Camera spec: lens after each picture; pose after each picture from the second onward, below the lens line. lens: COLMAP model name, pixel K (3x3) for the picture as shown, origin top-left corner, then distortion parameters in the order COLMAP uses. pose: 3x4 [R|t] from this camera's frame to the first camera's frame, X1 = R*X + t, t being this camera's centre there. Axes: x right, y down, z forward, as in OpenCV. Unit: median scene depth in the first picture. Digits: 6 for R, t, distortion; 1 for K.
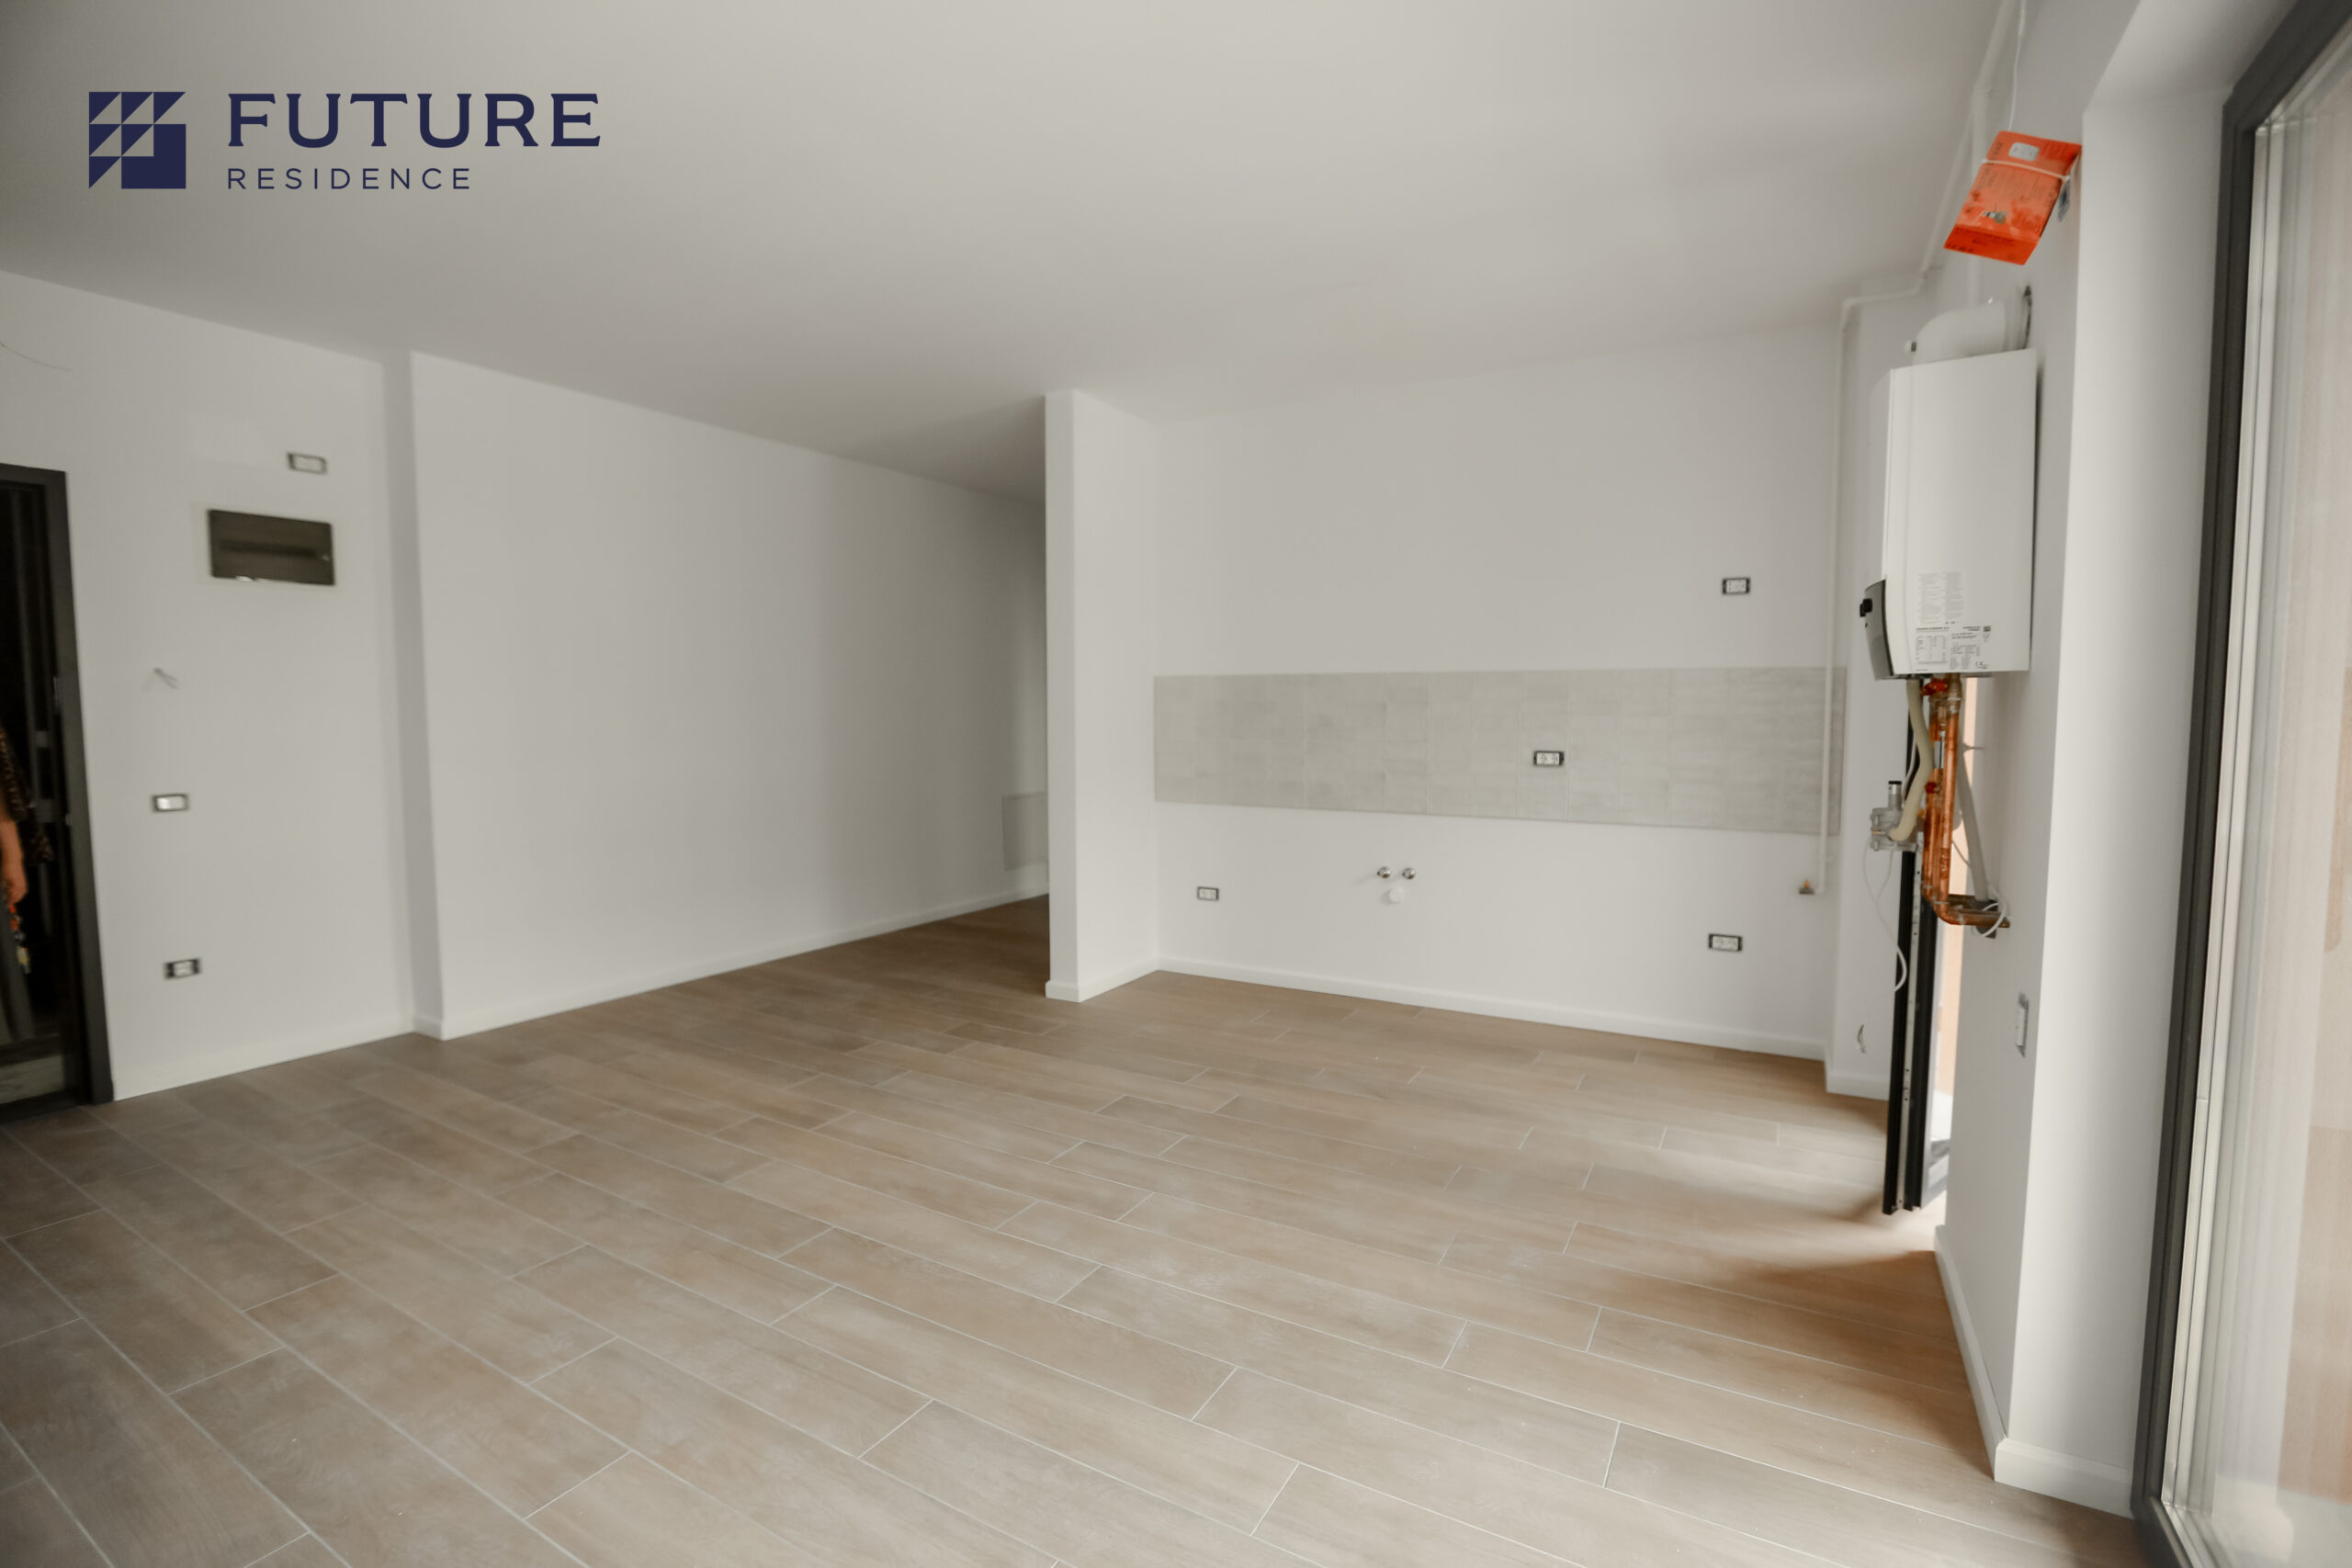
lens RADIAL K [[1083.7, 0, 1173.6], [0, 1083.7, 785.1], [0, 0, 1]] dist [-0.042218, 0.000885]
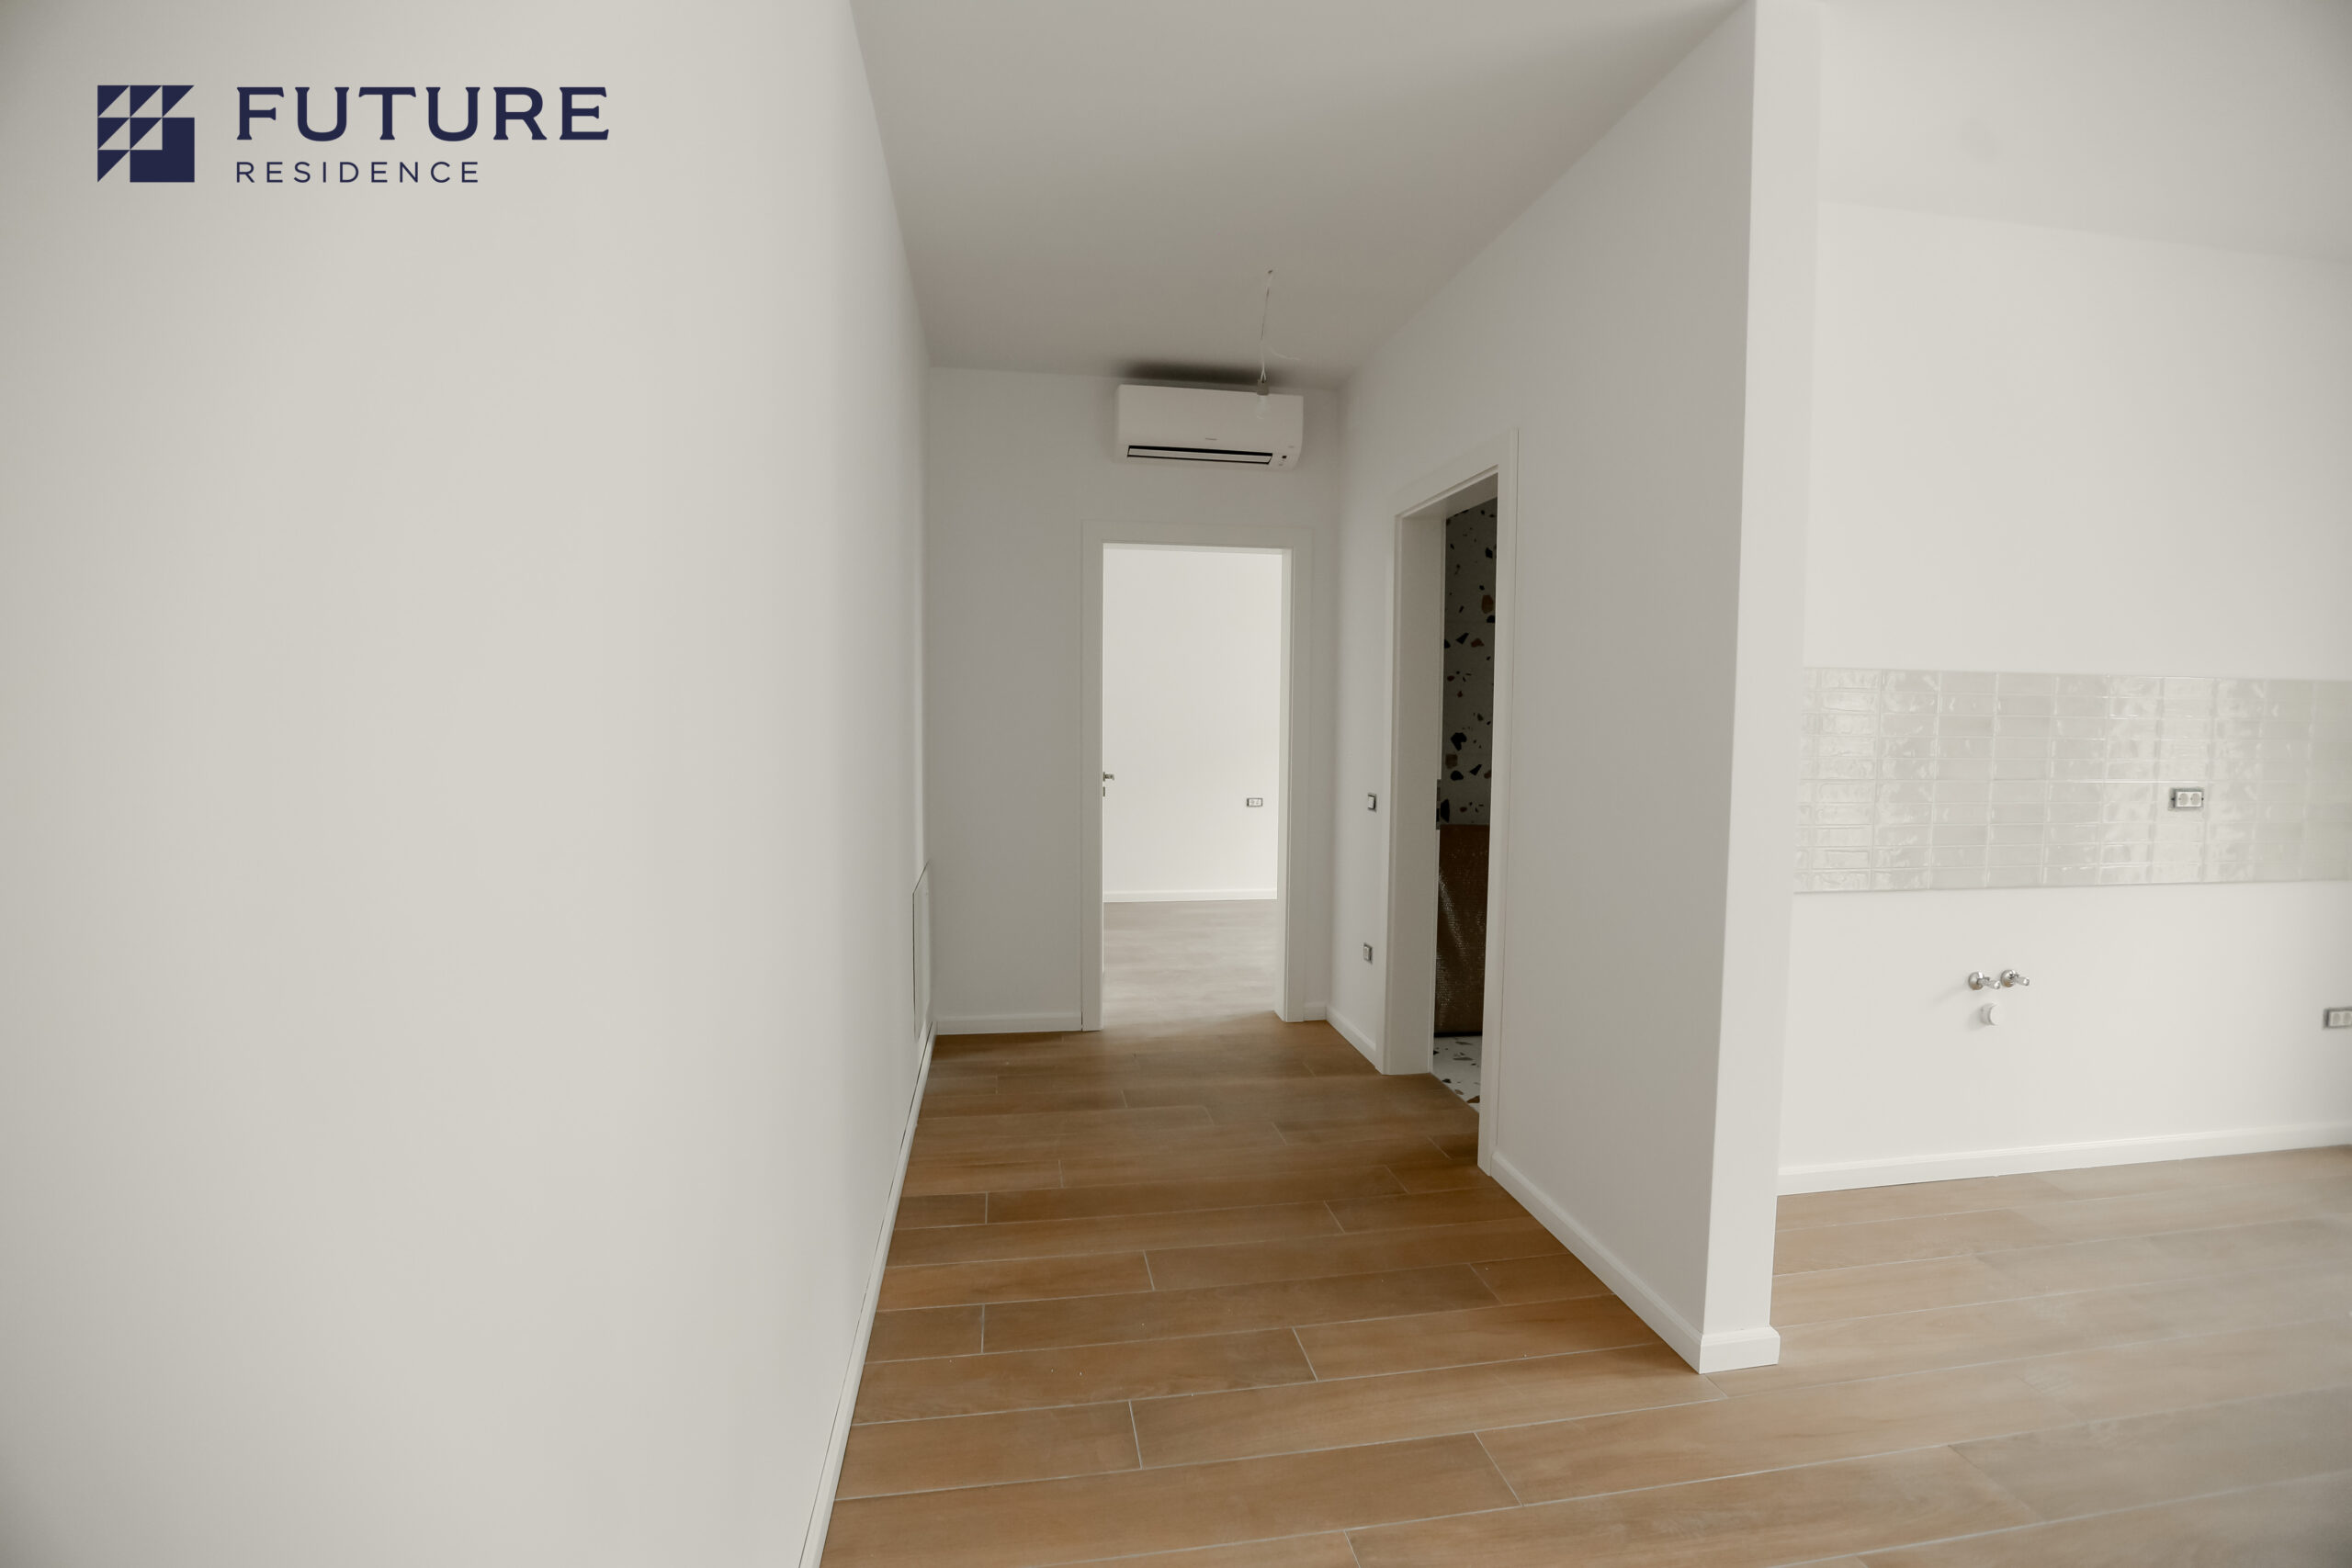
lens RADIAL K [[1087.2, 0, 1133.3], [0, 1087.2, 771.1], [0, 0, 1]] dist [-0.048814, 0.015190]
pose [[0.772832, -0.034283, 0.633684, -0.718109], [0.038513, 0.999233, 0.007089, -0.083281], [-0.633441, 0.018927, 0.773559, 1.009802]]
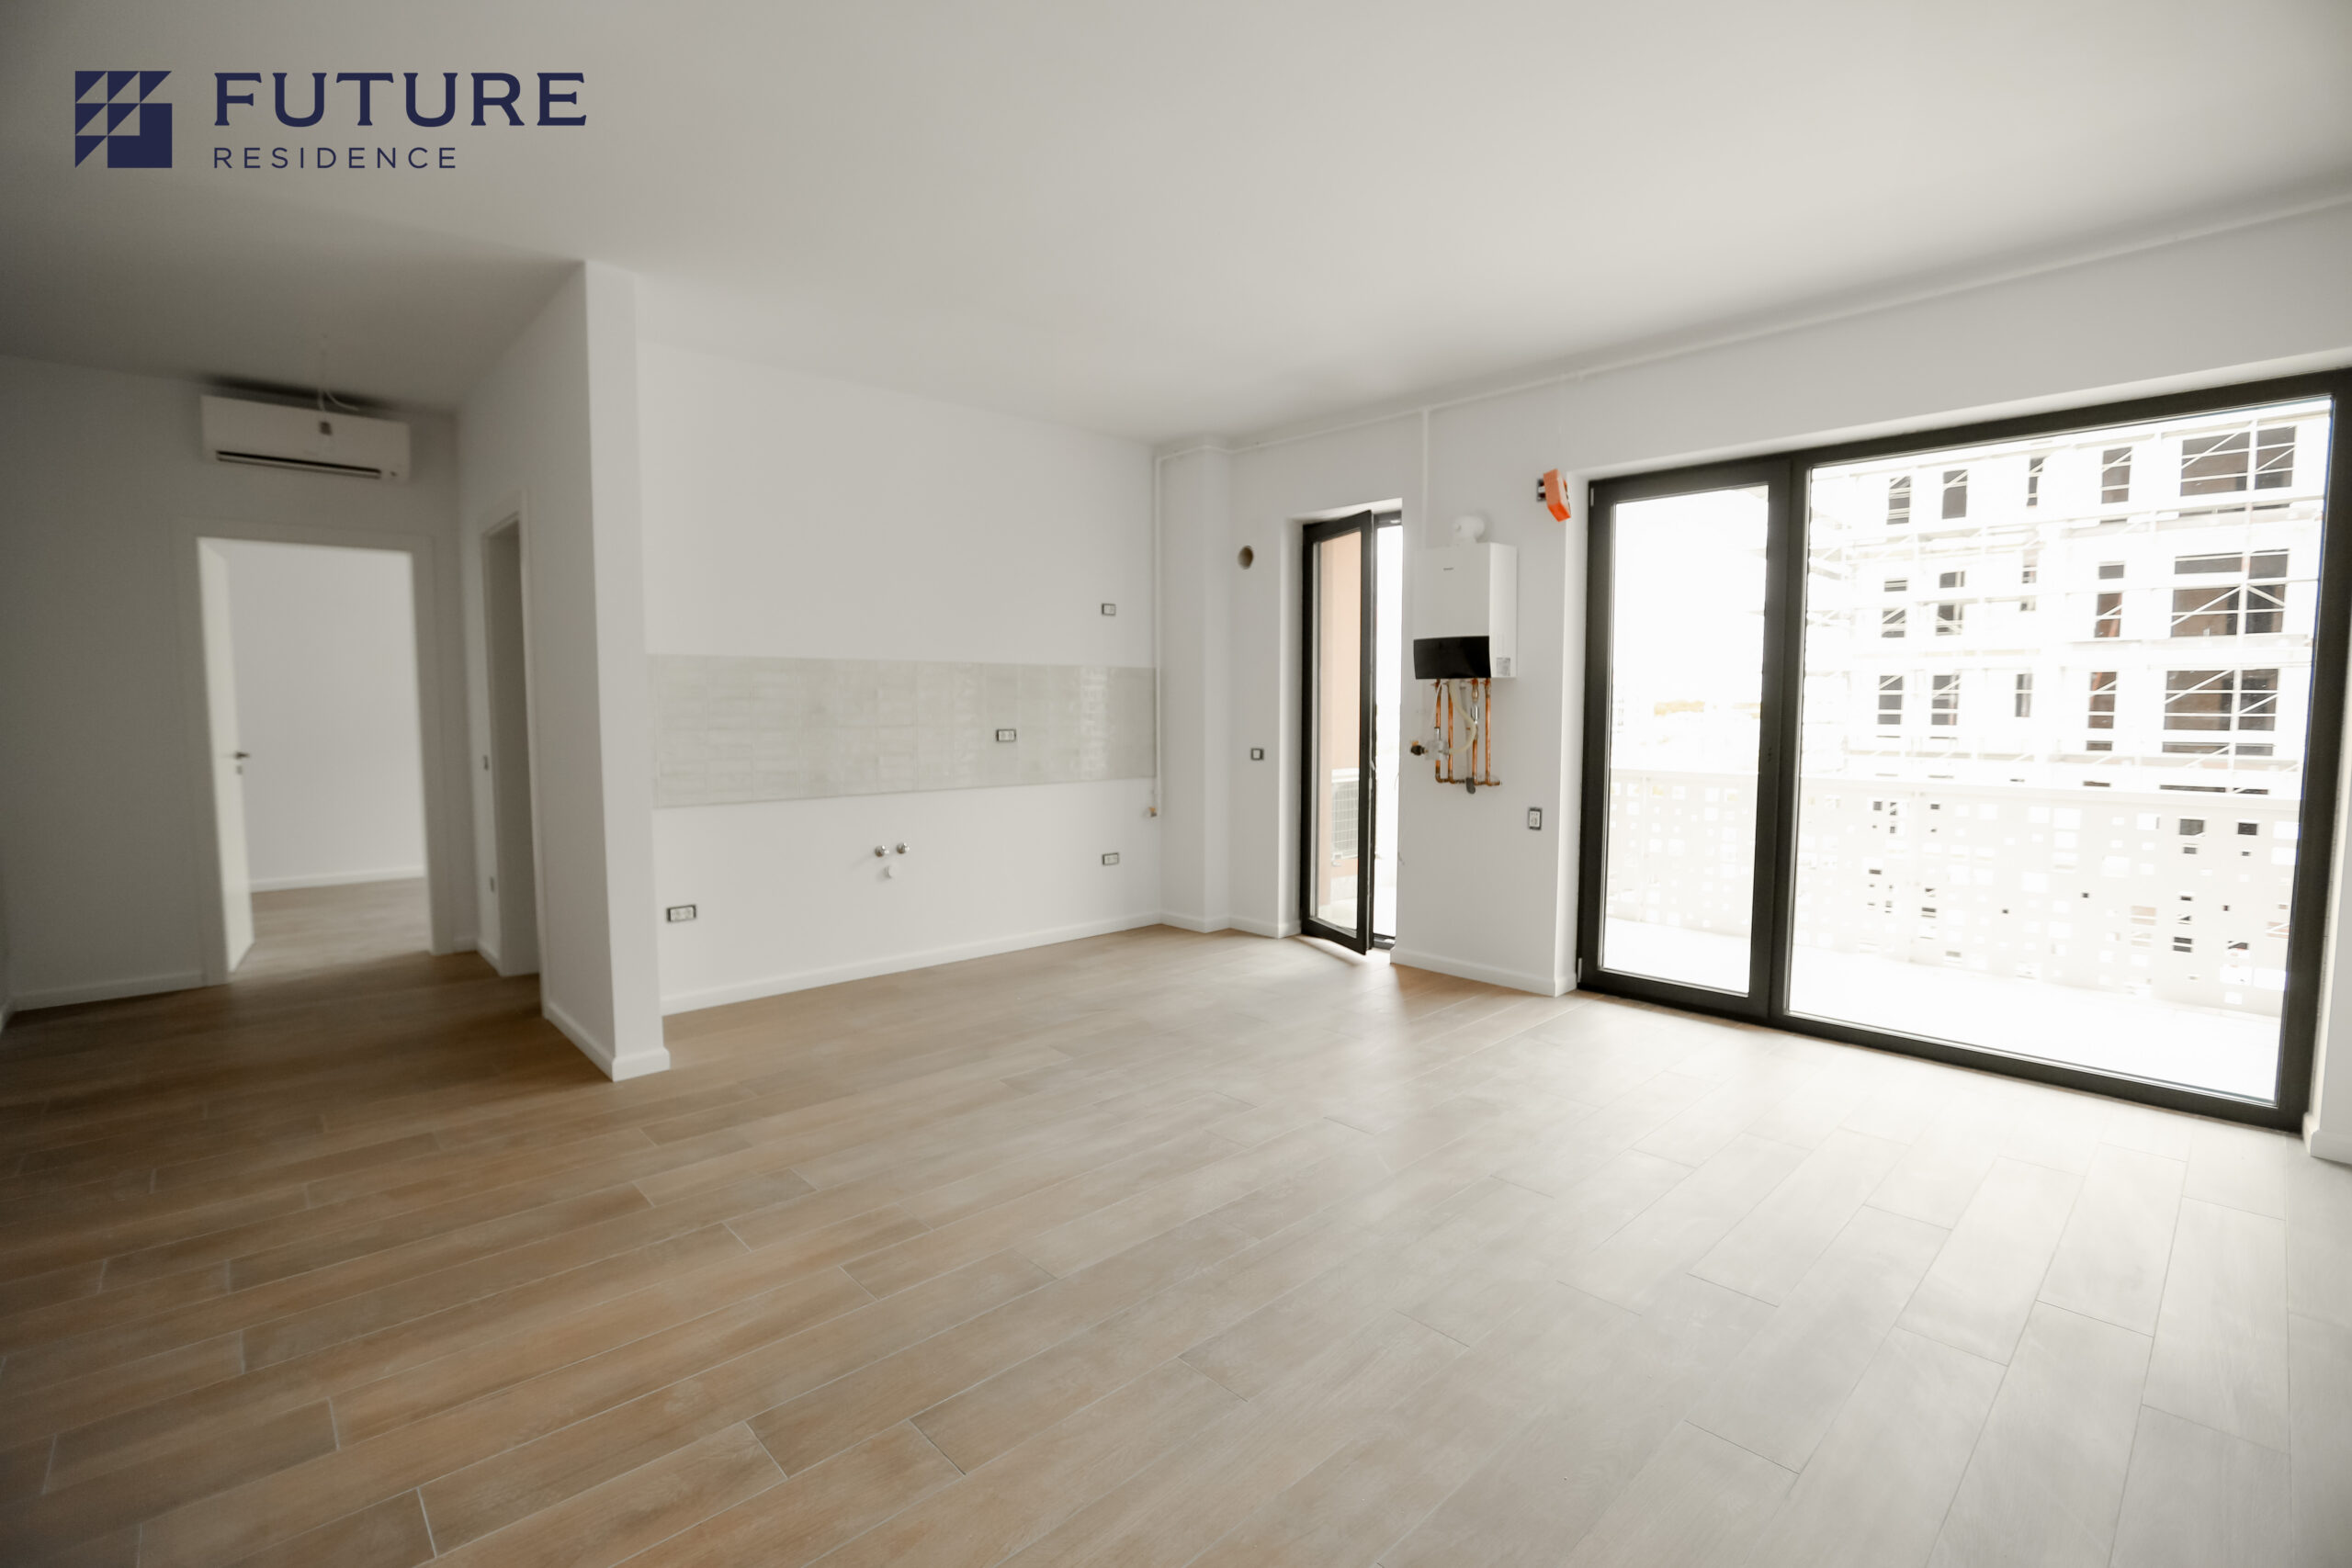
lens RADIAL K [[1087.2, 0, 1204.6], [0, 1087.2, 781.0], [0, 0, 1]] dist [-0.048814, 0.015190]
pose [[0.255035, -0.073505, 0.964134, -0.894160], [0.064183, 0.996194, 0.058972, -0.035223], [-0.964799, 0.046841, 0.258782, 0.512558]]
